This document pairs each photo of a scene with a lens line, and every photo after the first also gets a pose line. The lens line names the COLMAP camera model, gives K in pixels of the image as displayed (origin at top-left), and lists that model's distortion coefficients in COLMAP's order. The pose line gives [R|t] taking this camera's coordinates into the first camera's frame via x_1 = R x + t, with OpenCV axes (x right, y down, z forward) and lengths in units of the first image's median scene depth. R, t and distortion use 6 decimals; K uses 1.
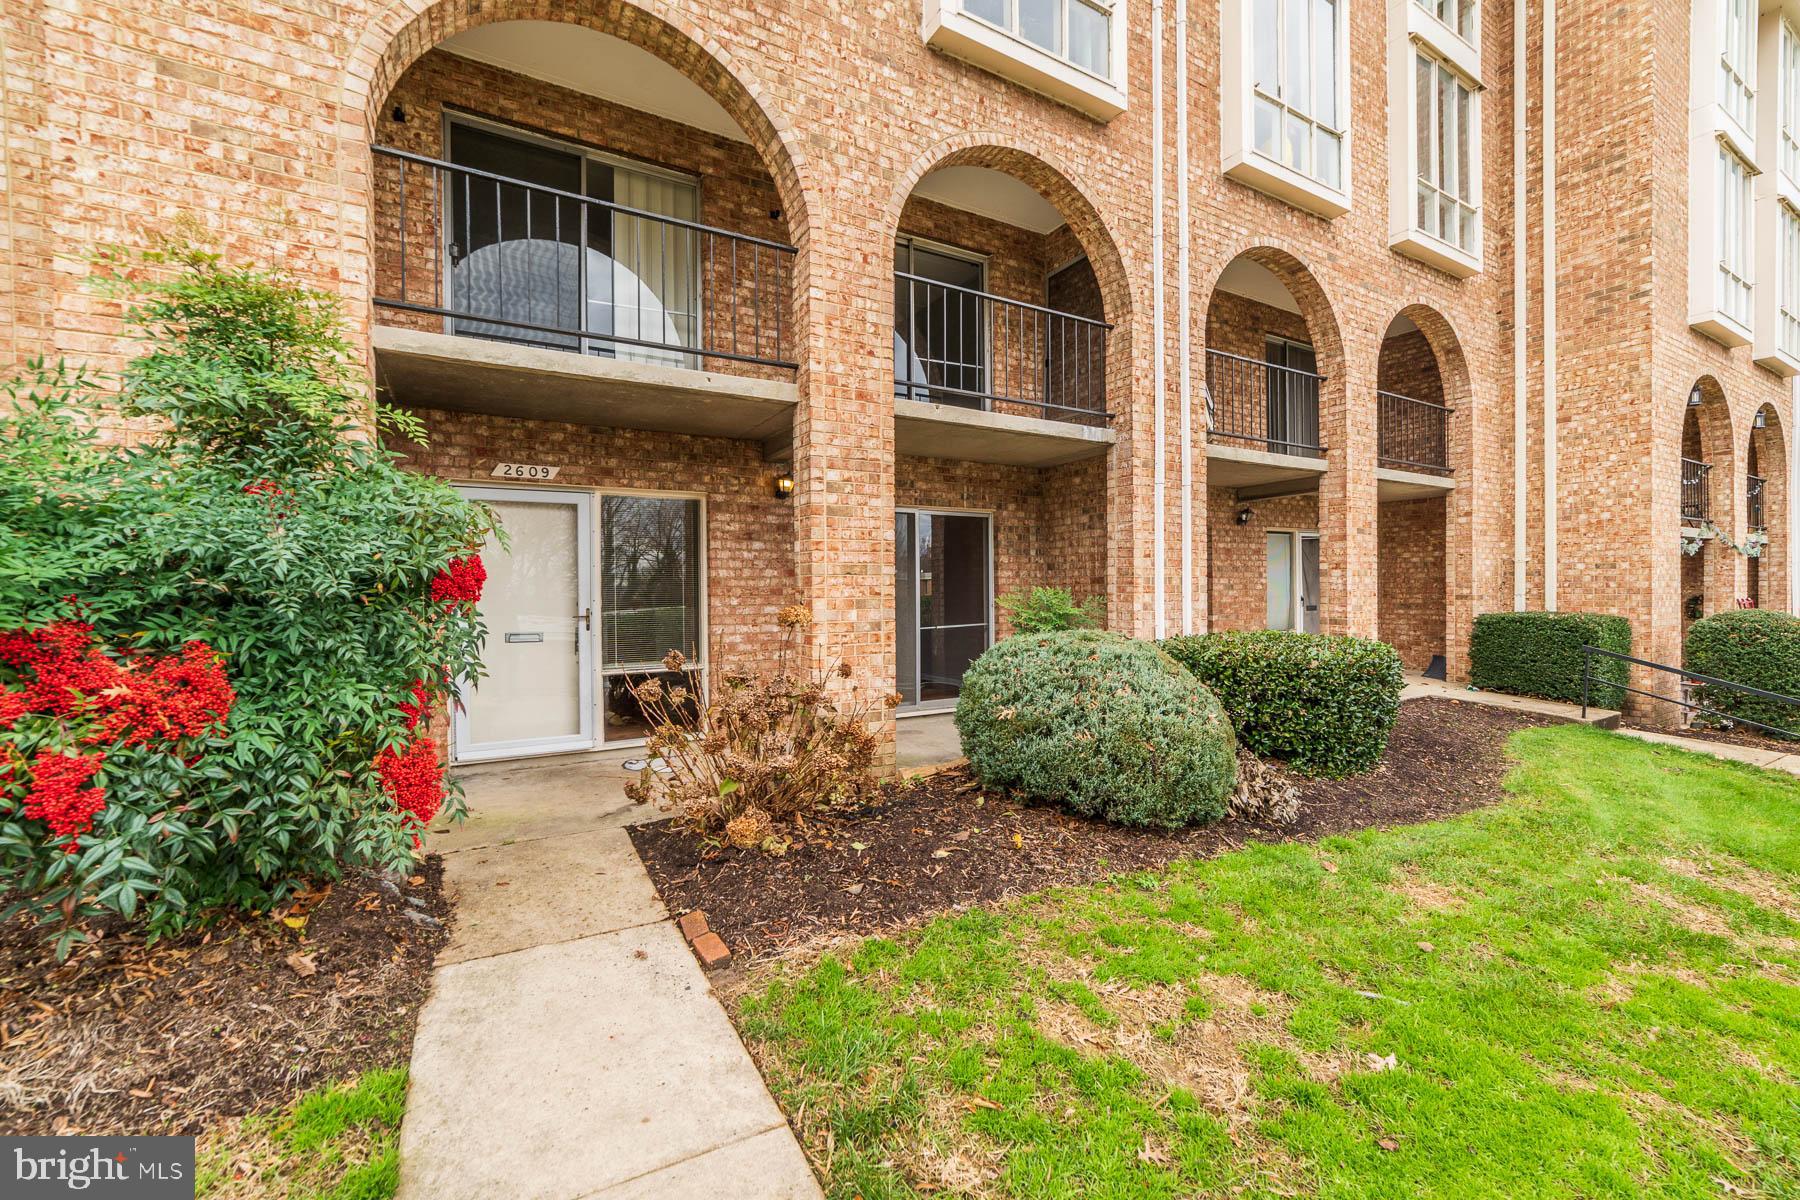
lens RADIAL K [[691.3, 0, 953.2], [0, 691.3, 593.4], [0, 0, 1]] dist [0.000291, 0.000117]
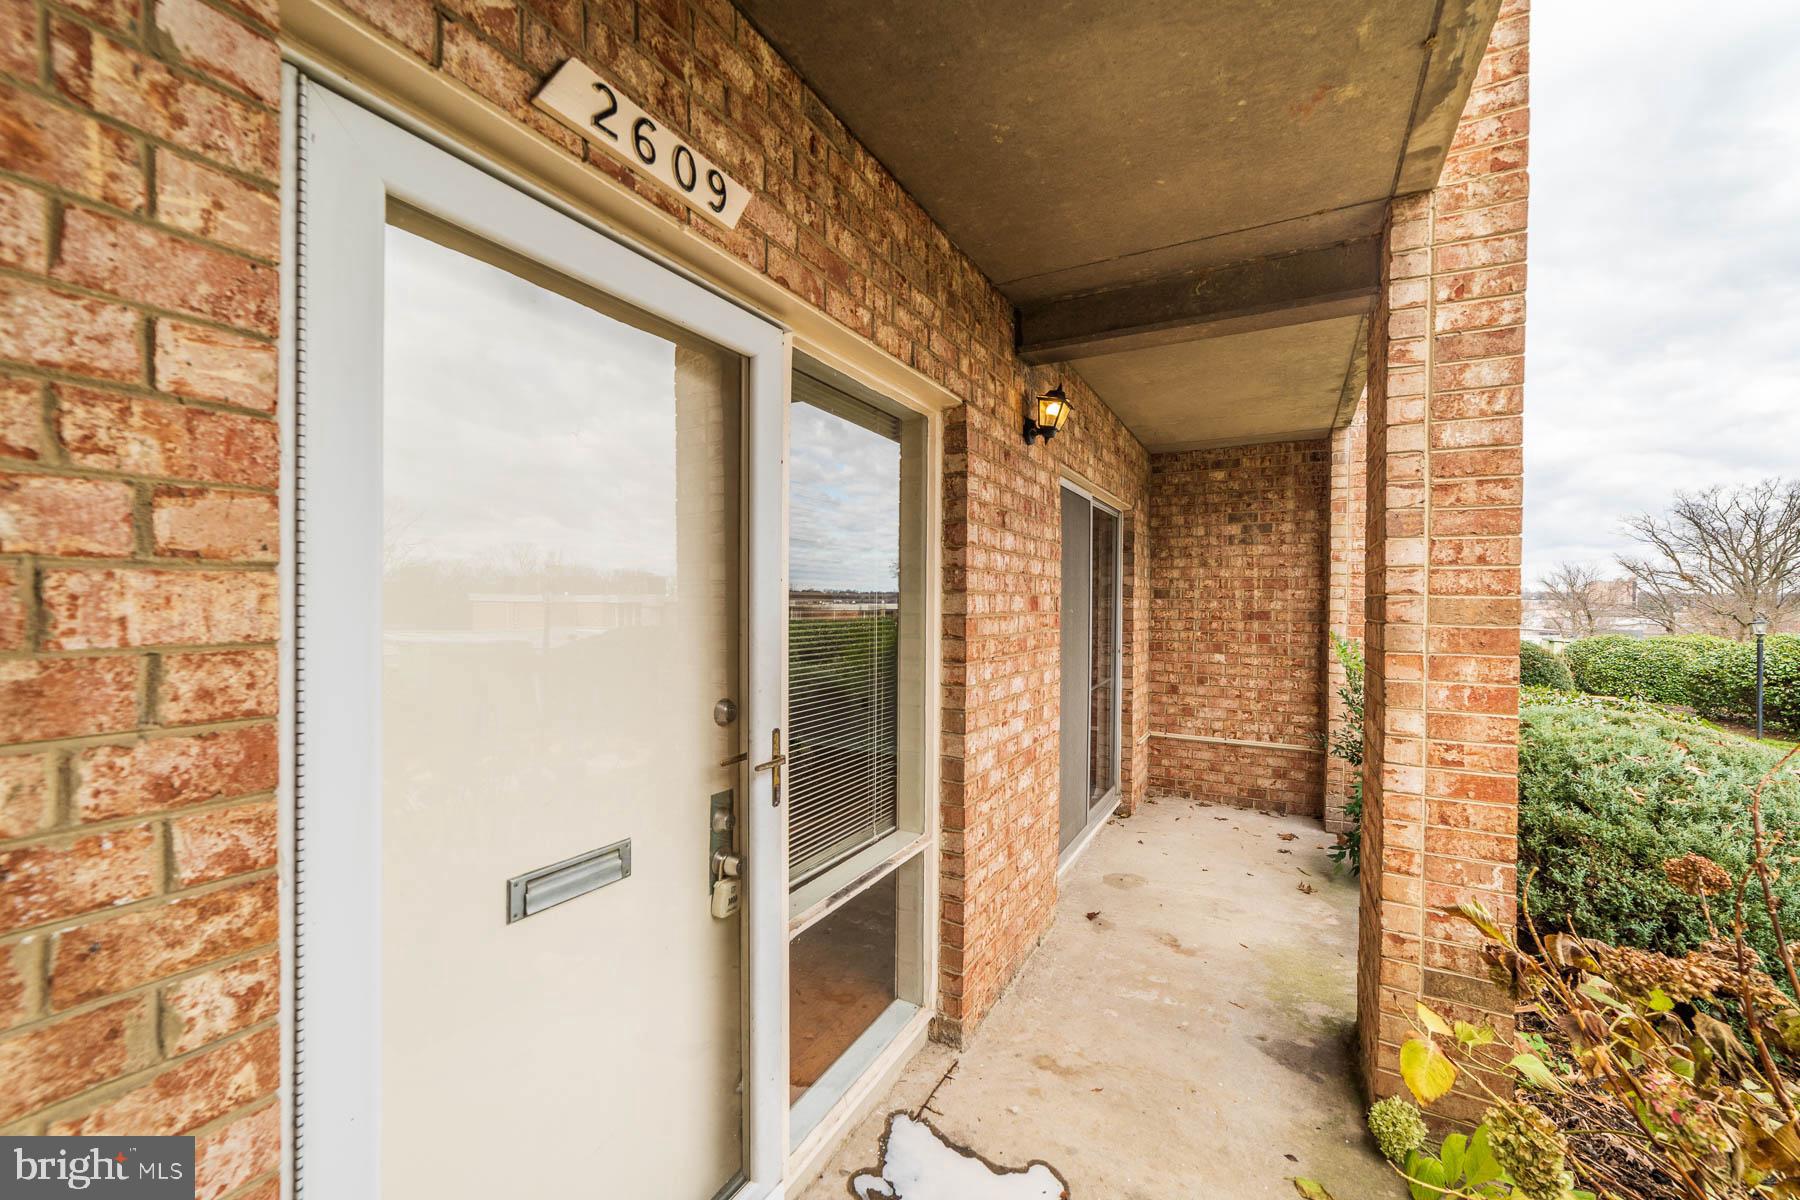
lens RADIAL K [[700.6, 0, 910.1], [0, 700.6, 609.3], [0, 0, 1]] dist [-0.016542, 0.007270]
pose [[0.854396, 0.008049, 0.519561, -0.621945], [-0.010120, 0.999948, 0.001150, -0.028266], [-0.519525, -0.006240, 0.854433, 0.714343]]
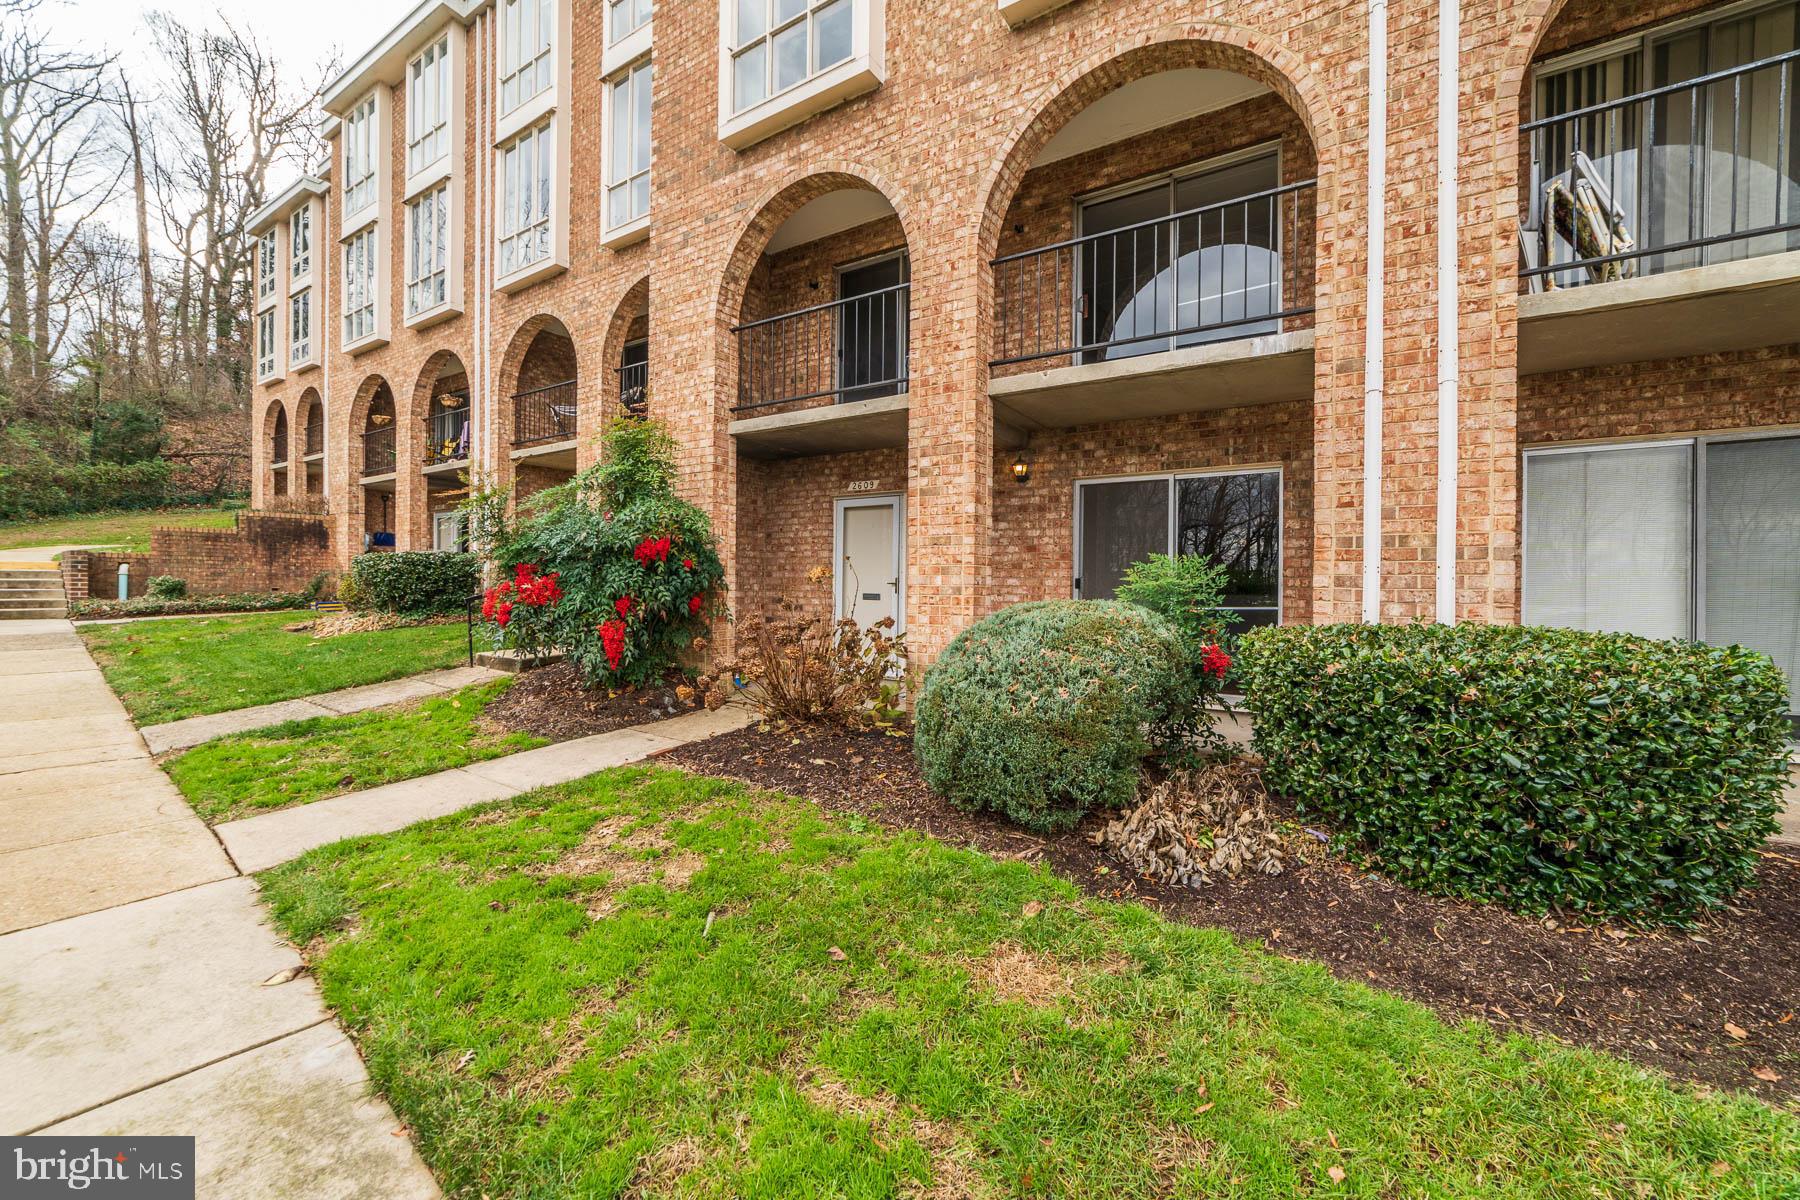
lens RADIAL K [[729.9, 0, 907.5], [0, 729.9, 605.3], [0, 0, 1]] dist [-0.018979, 0.007919]
pose [[0.456192, 0.034375, -0.889217, 0.794039], [-0.019236, 0.999401, 0.028766, 0.034055], [0.889674, 0.003982, 0.456580, 0.337265]]
